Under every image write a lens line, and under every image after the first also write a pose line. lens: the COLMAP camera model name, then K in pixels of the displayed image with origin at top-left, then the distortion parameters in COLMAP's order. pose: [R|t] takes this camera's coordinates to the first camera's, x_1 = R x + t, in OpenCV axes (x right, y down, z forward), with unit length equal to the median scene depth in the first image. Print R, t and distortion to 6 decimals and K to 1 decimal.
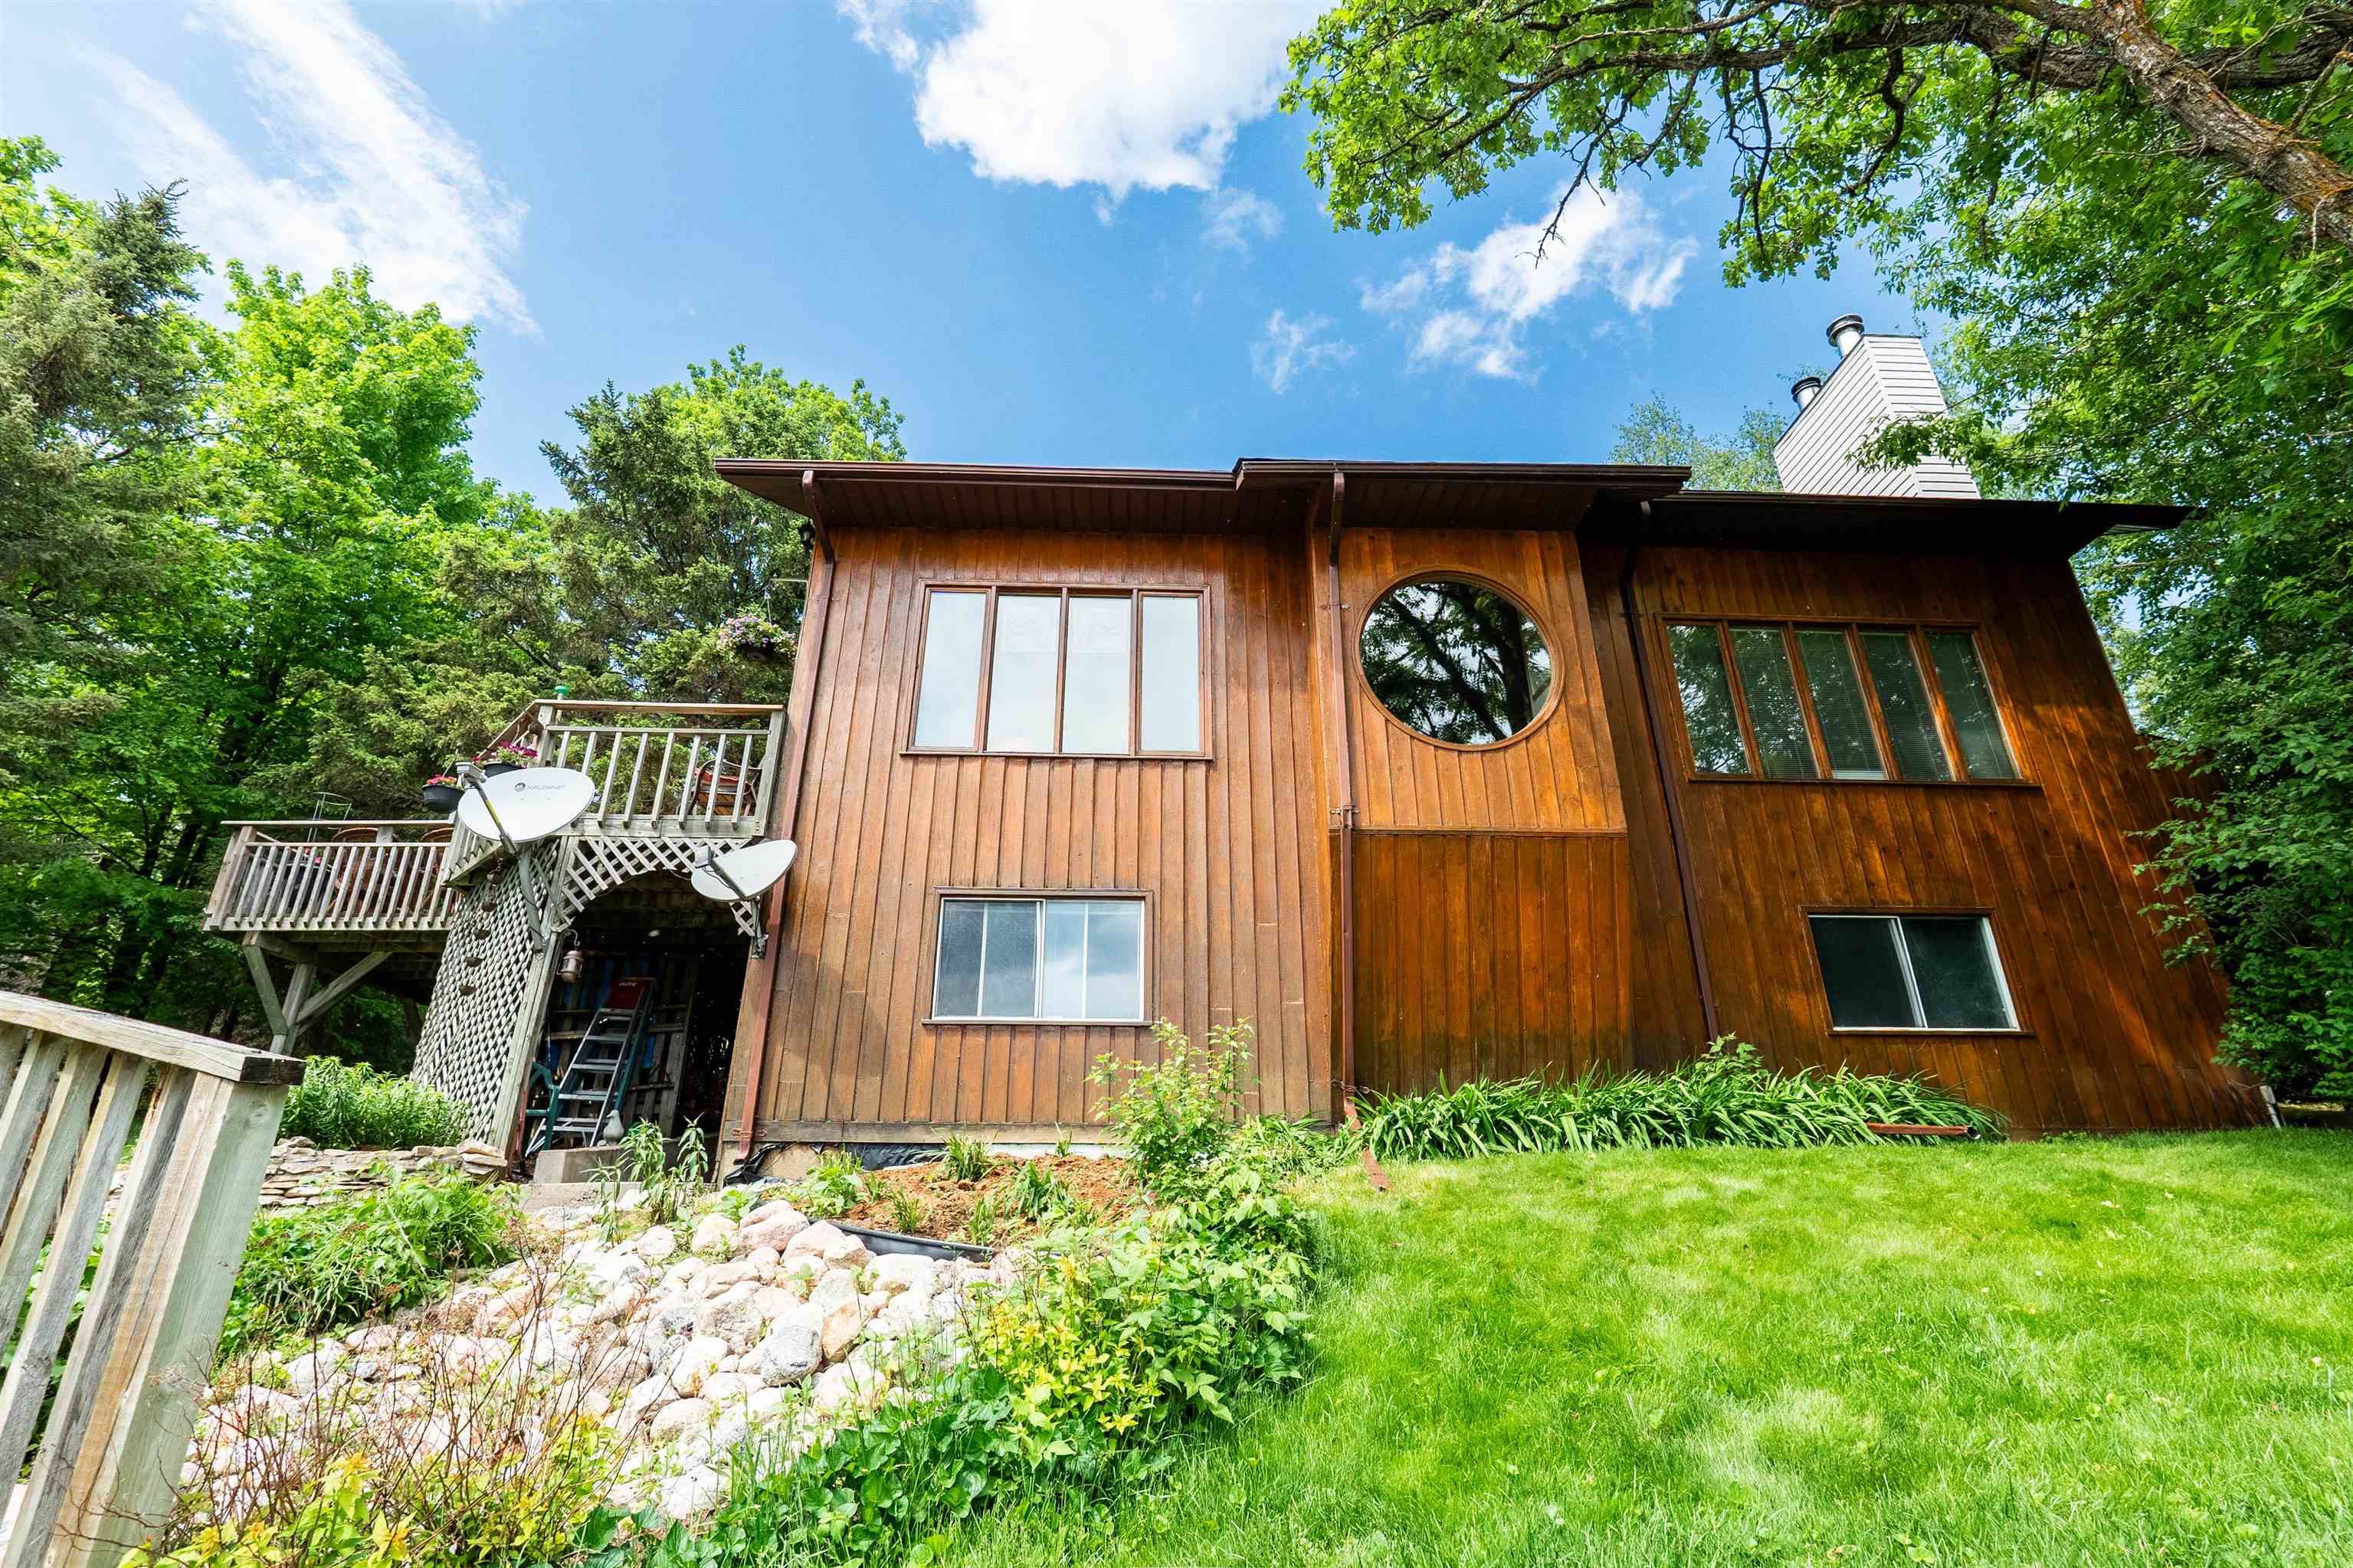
lens RADIAL K [[1032.7, 0, 1176.5], [0, 1032.7, 784.0], [0, 0, 1]] dist [-0.001965, -0.000173]
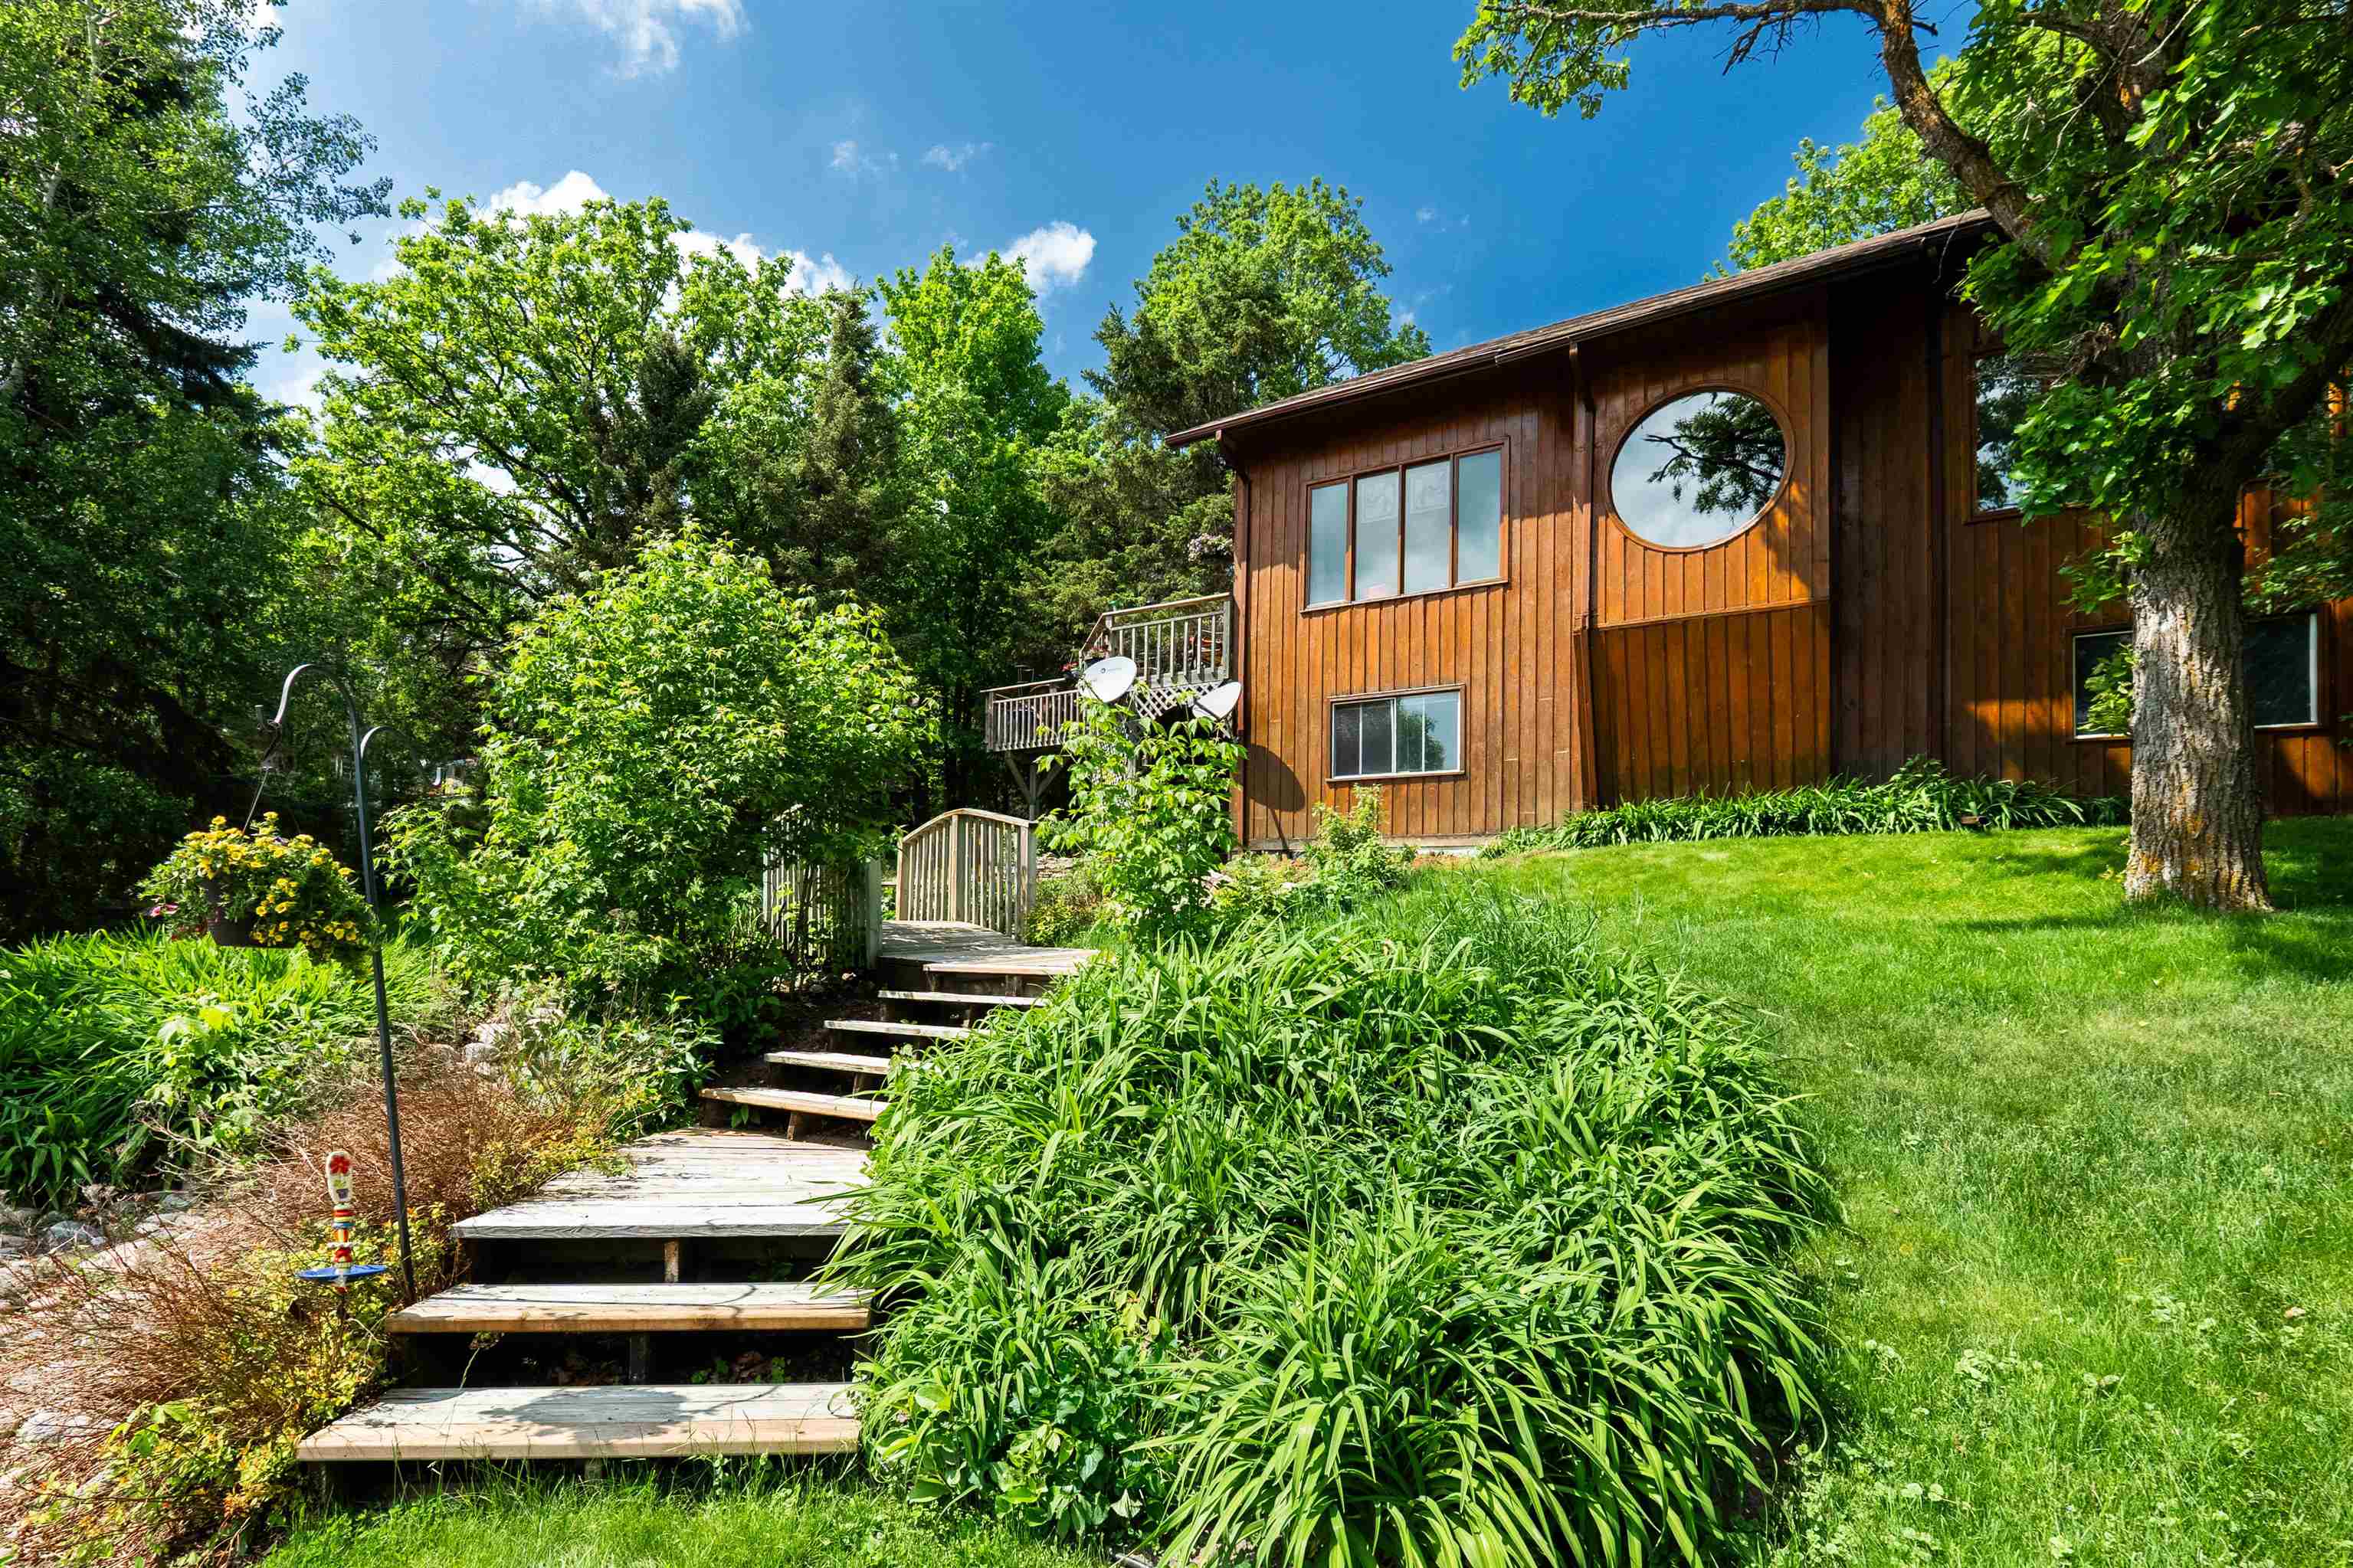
lens RADIAL K [[1071.4, 0, 1174.5], [0, 1071.4, 843.1], [0, 0, 1]] dist [-0.002233, 0.000033]
pose [[0.840228, -0.026870, -0.541568, 0.449855], [0.191097, 0.949364, 0.249378, -0.143535], [0.507444, -0.313026, 0.802817, -0.509210]]
